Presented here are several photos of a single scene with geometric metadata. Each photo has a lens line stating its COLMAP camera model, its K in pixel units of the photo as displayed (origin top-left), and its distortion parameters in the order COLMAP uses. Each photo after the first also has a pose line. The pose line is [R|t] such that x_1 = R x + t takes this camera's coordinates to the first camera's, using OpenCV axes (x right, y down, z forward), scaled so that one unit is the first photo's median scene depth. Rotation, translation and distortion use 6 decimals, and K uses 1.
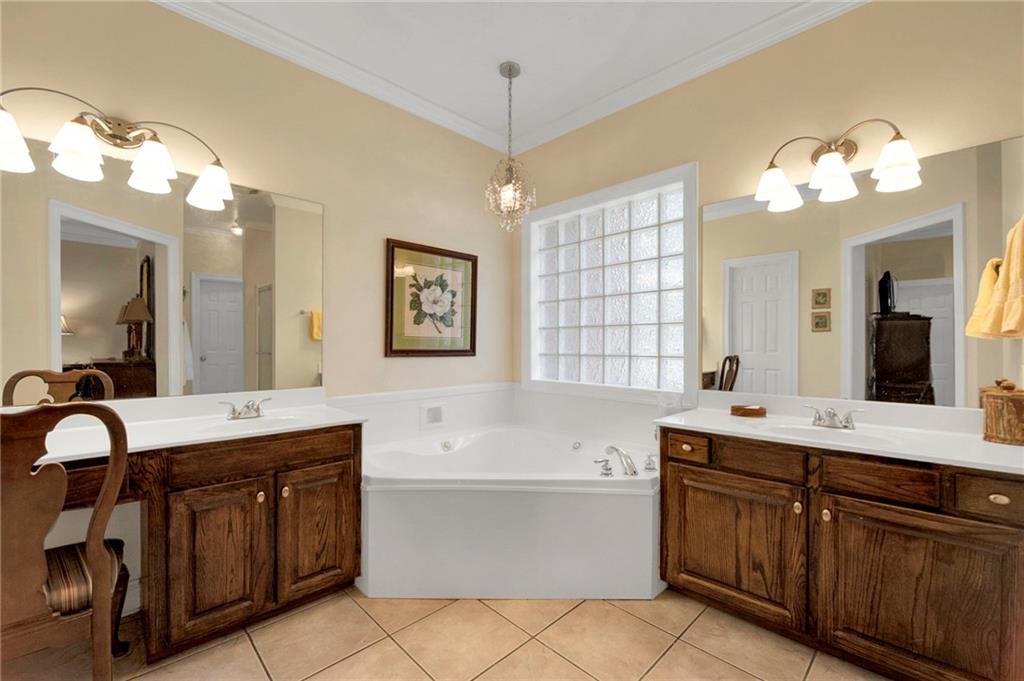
lens RADIAL K [[429.6, 0, 520.4], [0, 429.6, 343.7], [0, 0, 1]] dist [0.013562, -0.001540]
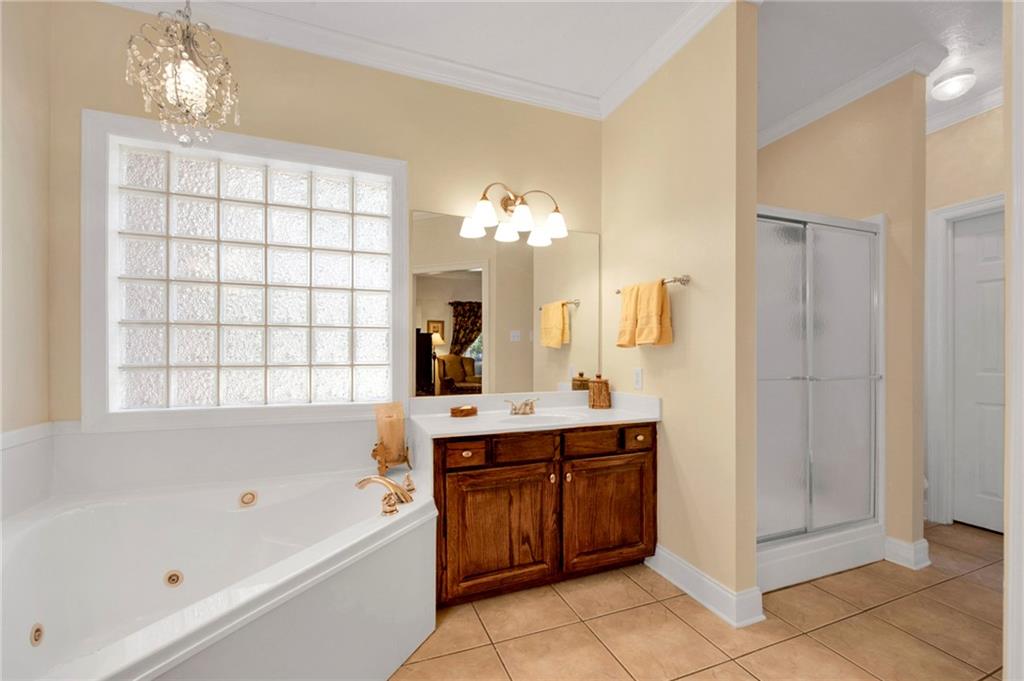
lens RADIAL K [[429.6, 0, 515.7], [0, 429.6, 349.0], [0, 0, 1]] dist [0.013562, -0.001540]
pose [[0.412663, 0.007178, 0.910856, -0.498818], [-0.004378, 0.999973, -0.005896, 0.002980], [-0.910873, -0.001555, 0.412683, 0.505396]]
